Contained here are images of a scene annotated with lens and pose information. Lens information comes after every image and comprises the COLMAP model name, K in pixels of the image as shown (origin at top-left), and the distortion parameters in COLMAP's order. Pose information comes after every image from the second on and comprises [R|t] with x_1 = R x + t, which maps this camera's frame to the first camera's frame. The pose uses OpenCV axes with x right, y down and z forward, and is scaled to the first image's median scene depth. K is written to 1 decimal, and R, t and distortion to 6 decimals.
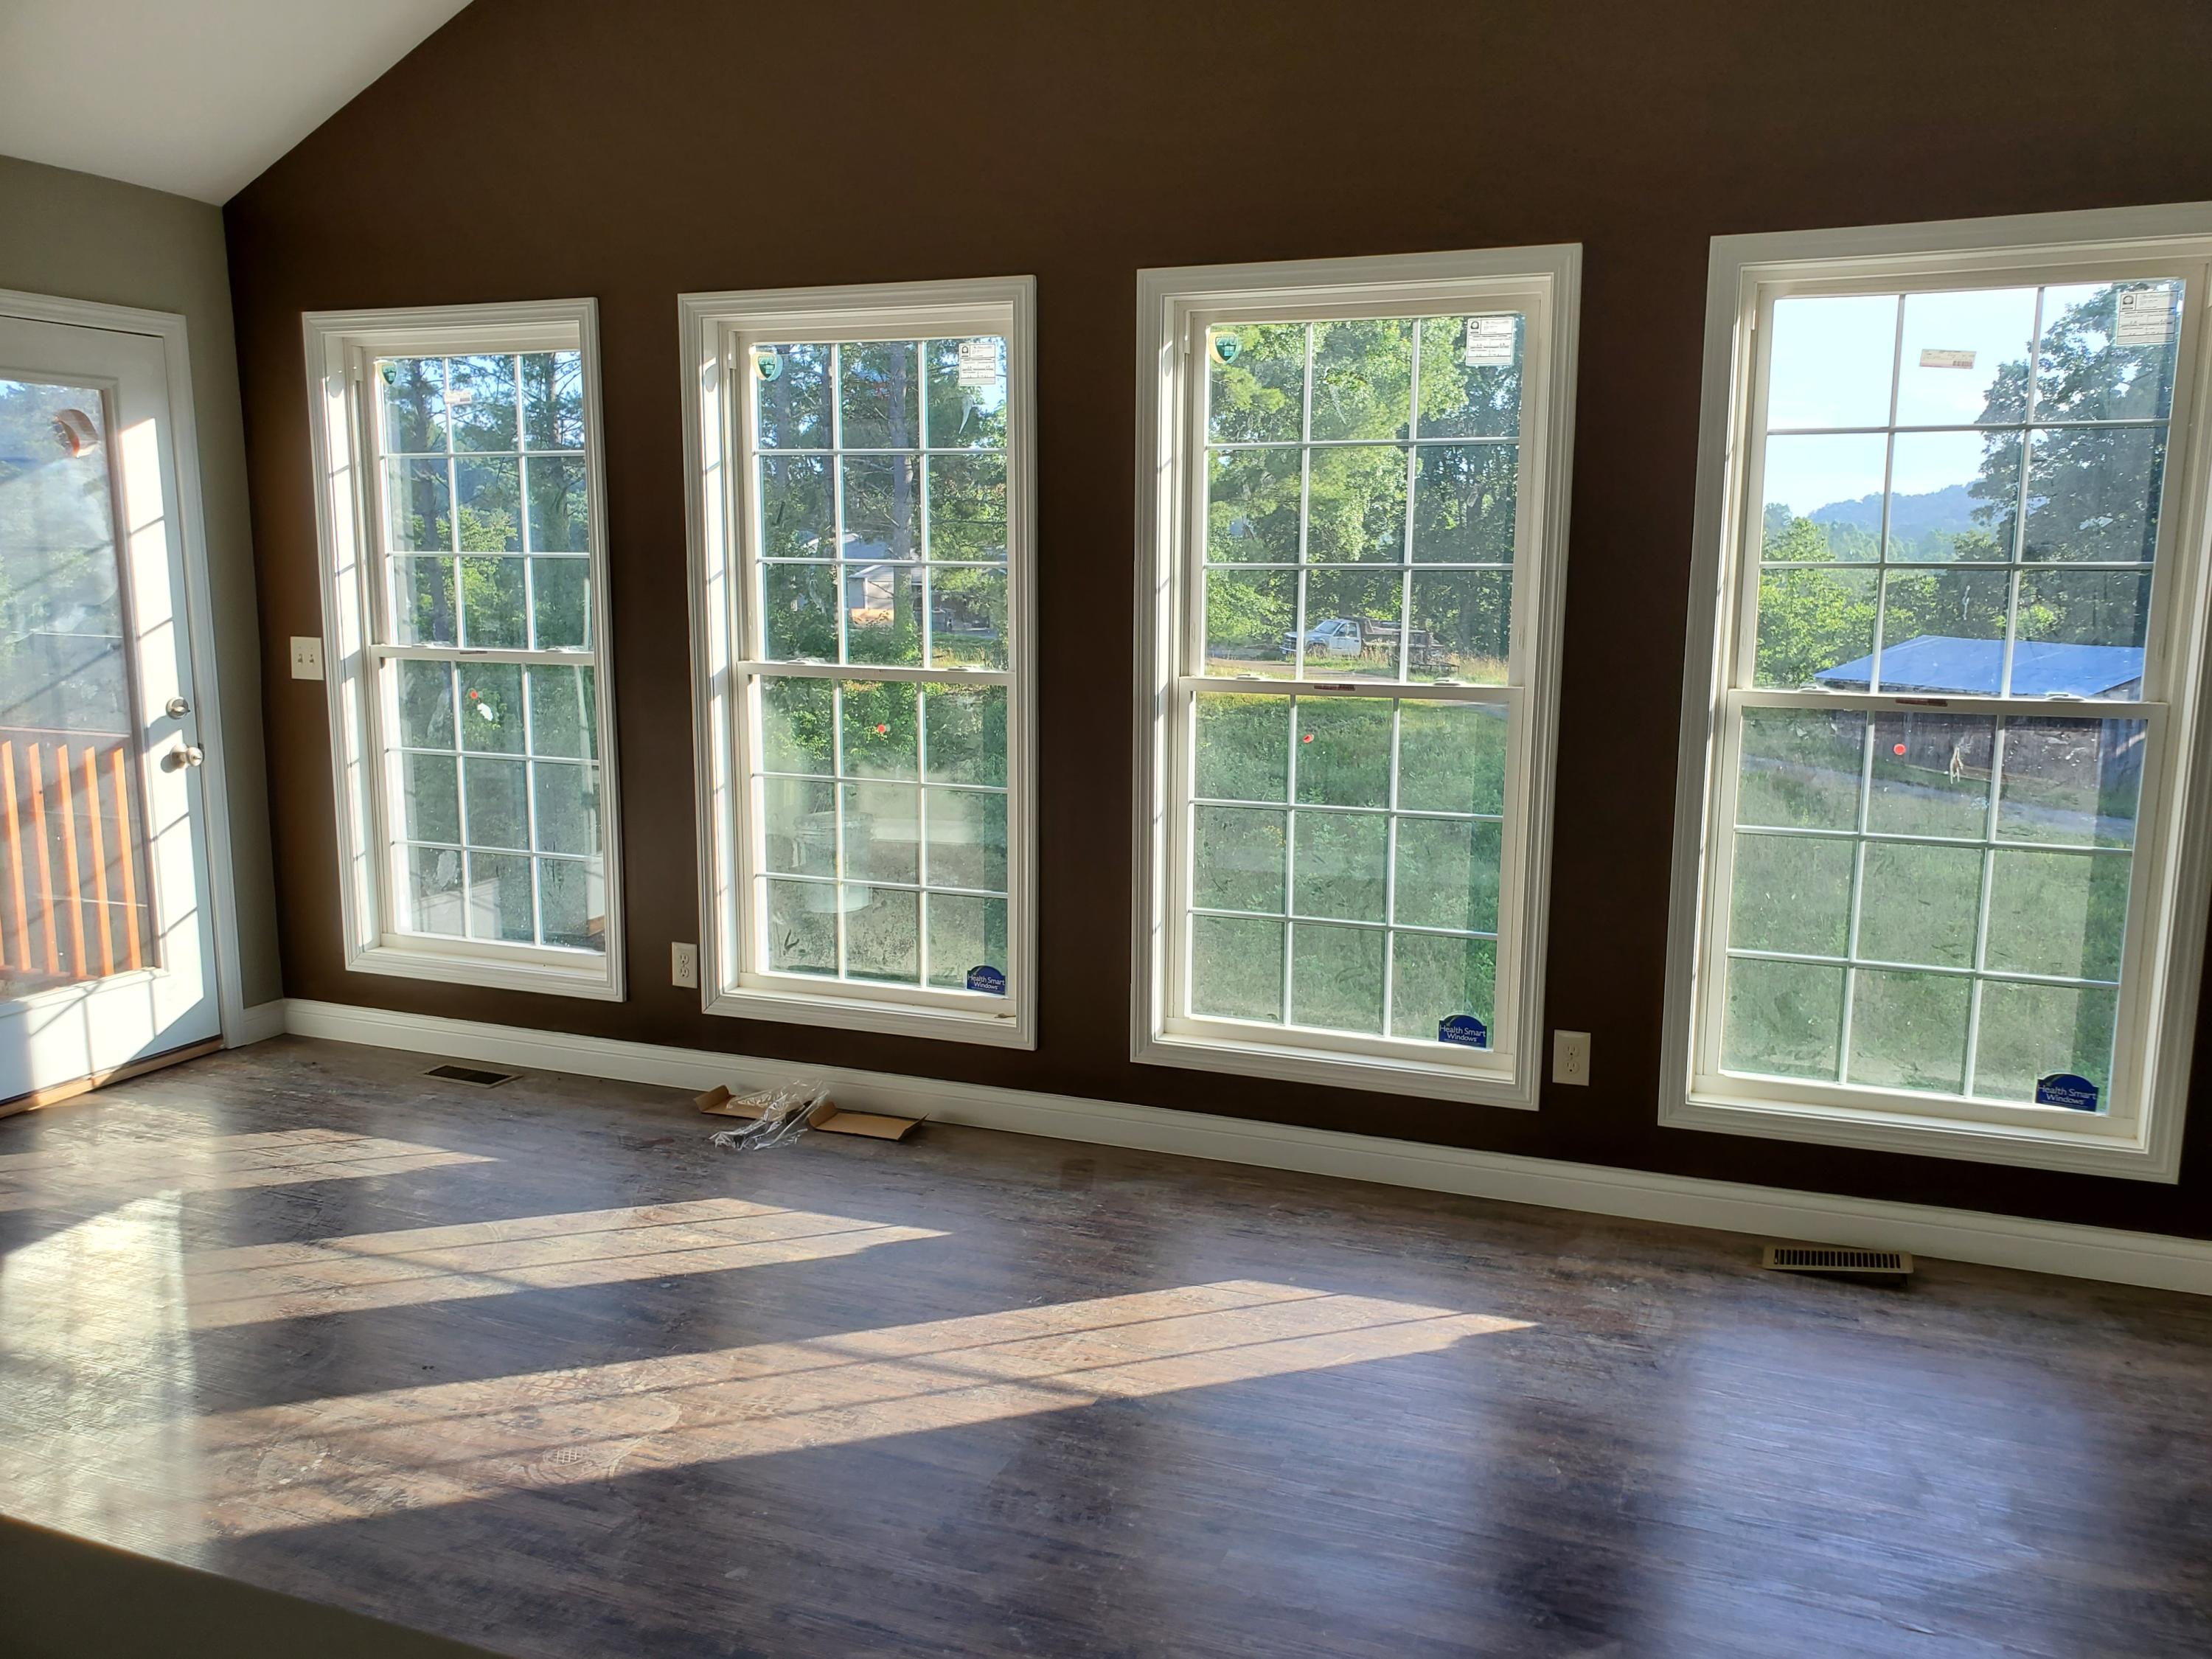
lens RADIAL K [[1730.5, 0, 1116.7], [0, 1730.5, 848.5], [0, 0, 1]] dist [0.137628, -0.417950]
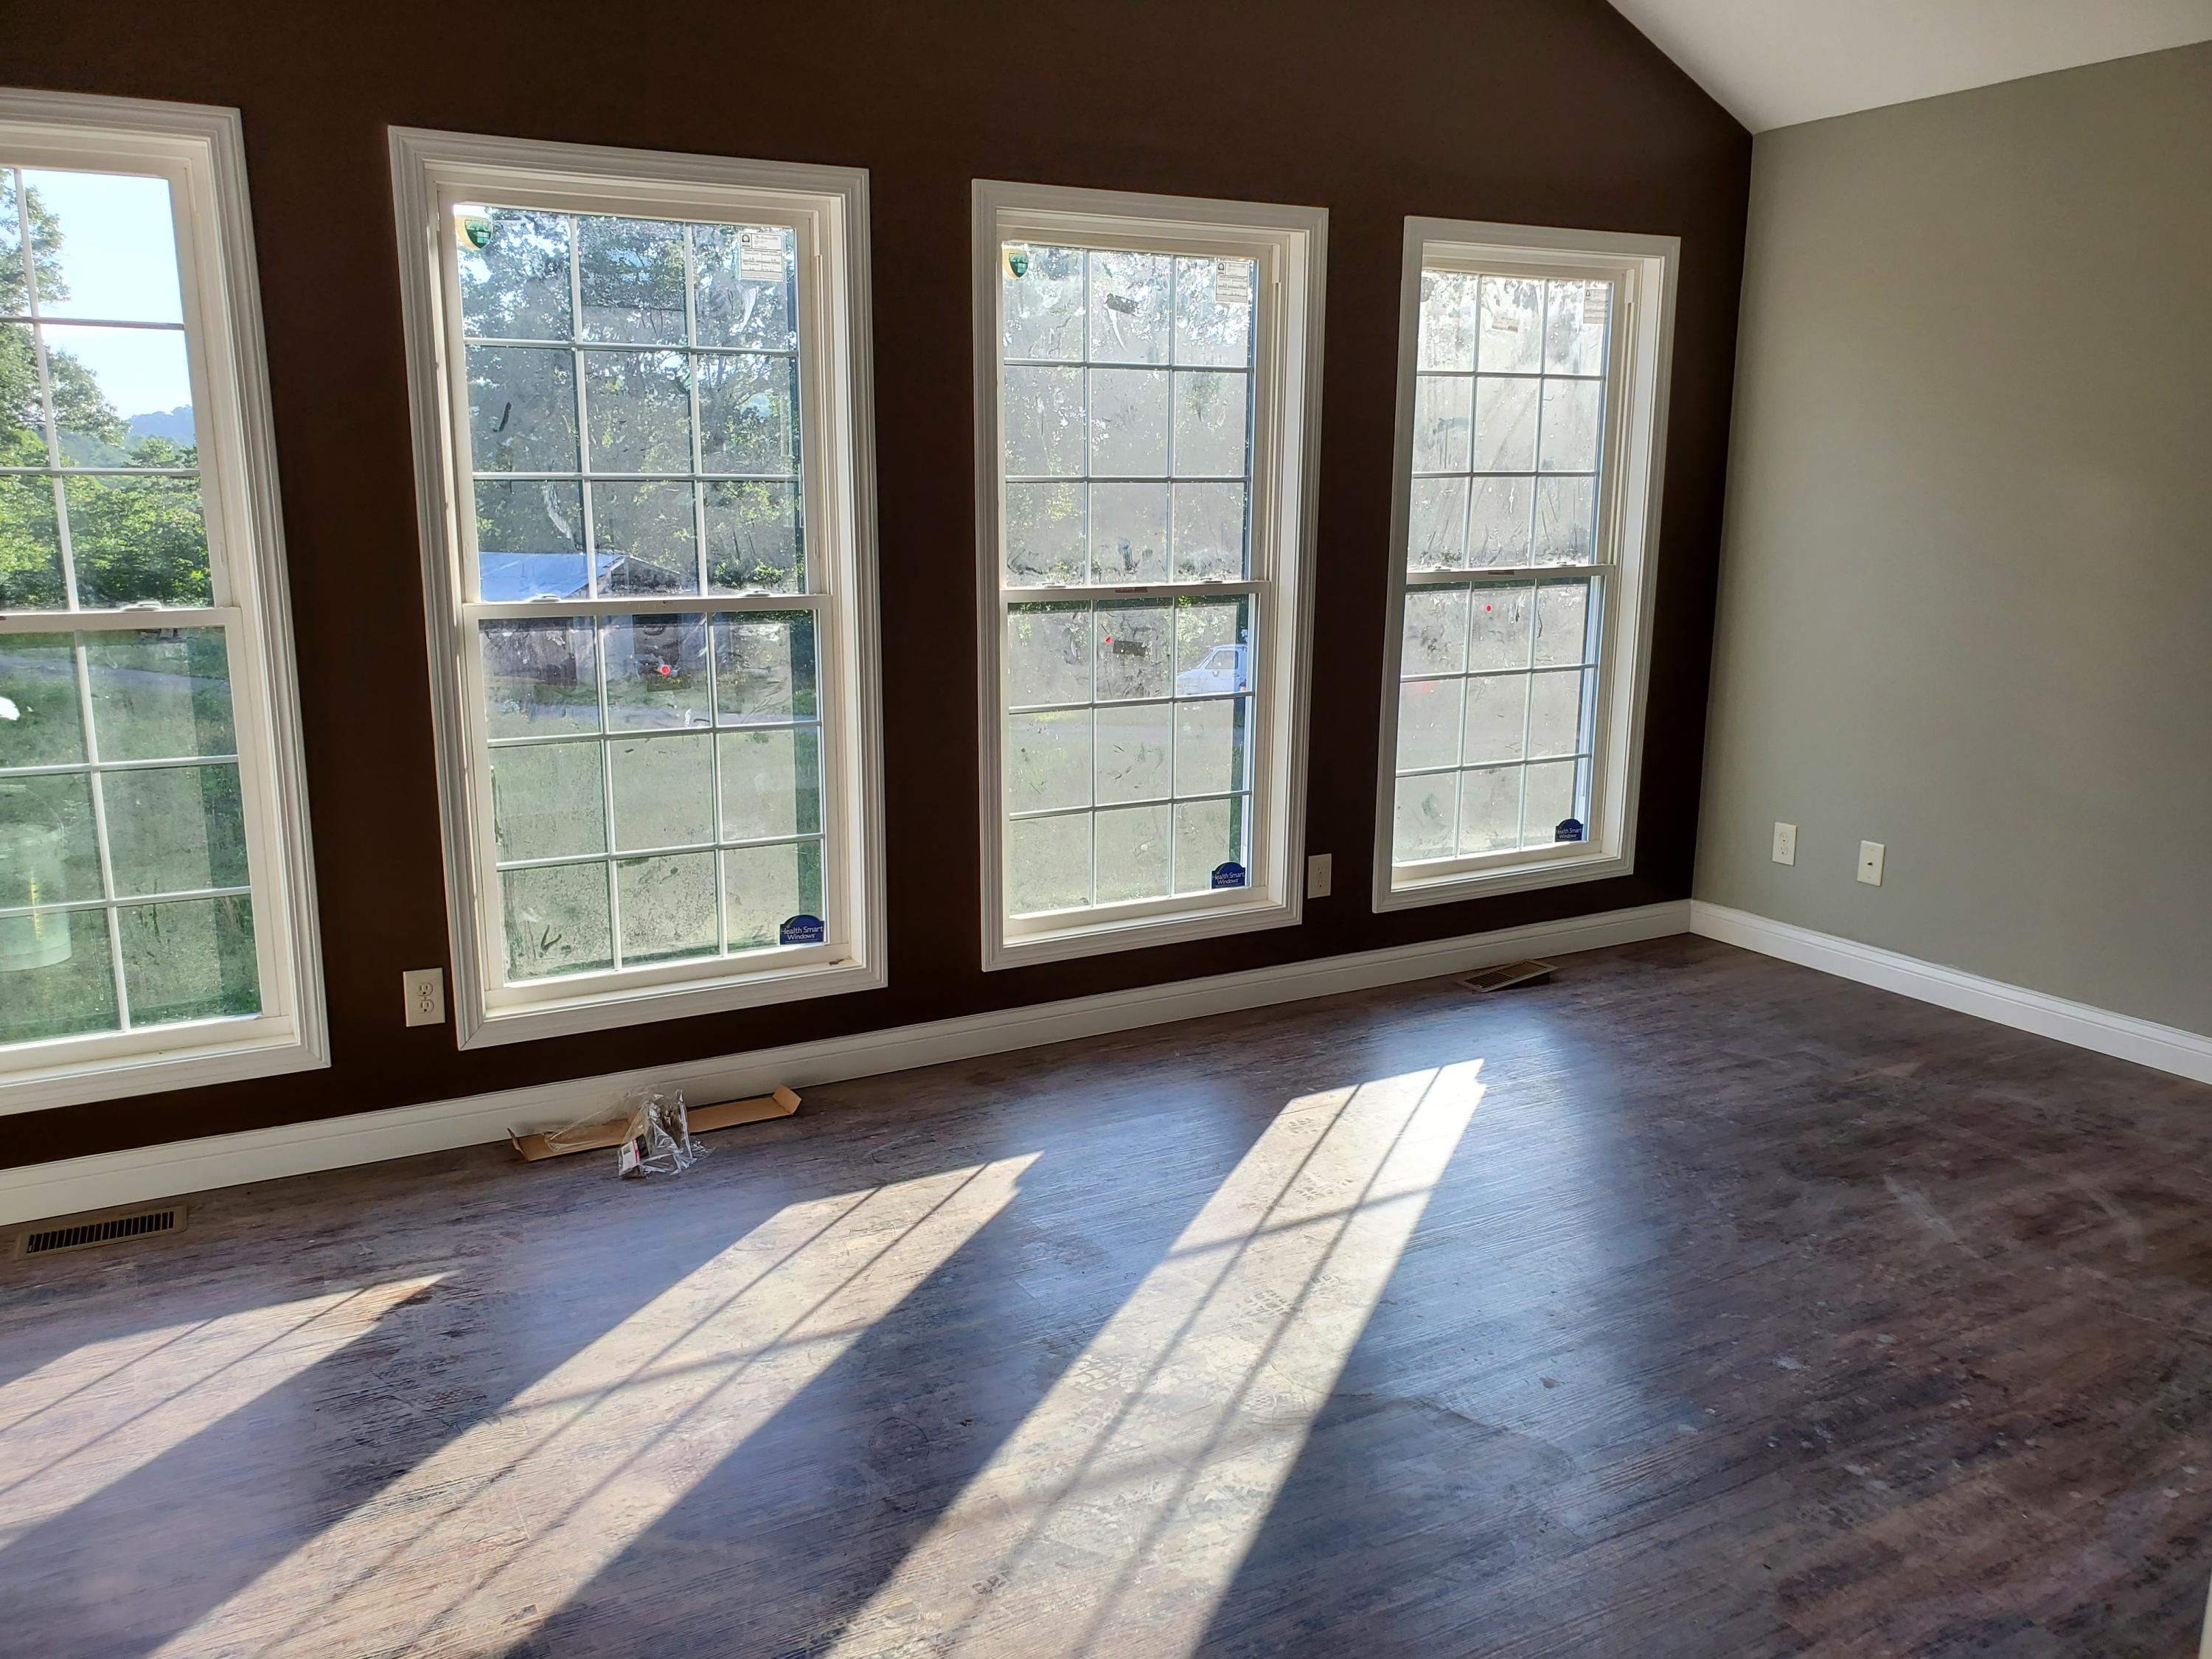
lens RADIAL K [[1734.7, 0, 1117.8], [0, 1734.7, 874.2], [0, 0, 1]] dist [0.009092, 0.001690]
pose [[0.637399, -0.179462, 0.749344, -0.639364], [0.131652, 0.983564, 0.123572, -0.044786], [-0.759204, 0.019888, 0.650549, 0.255508]]
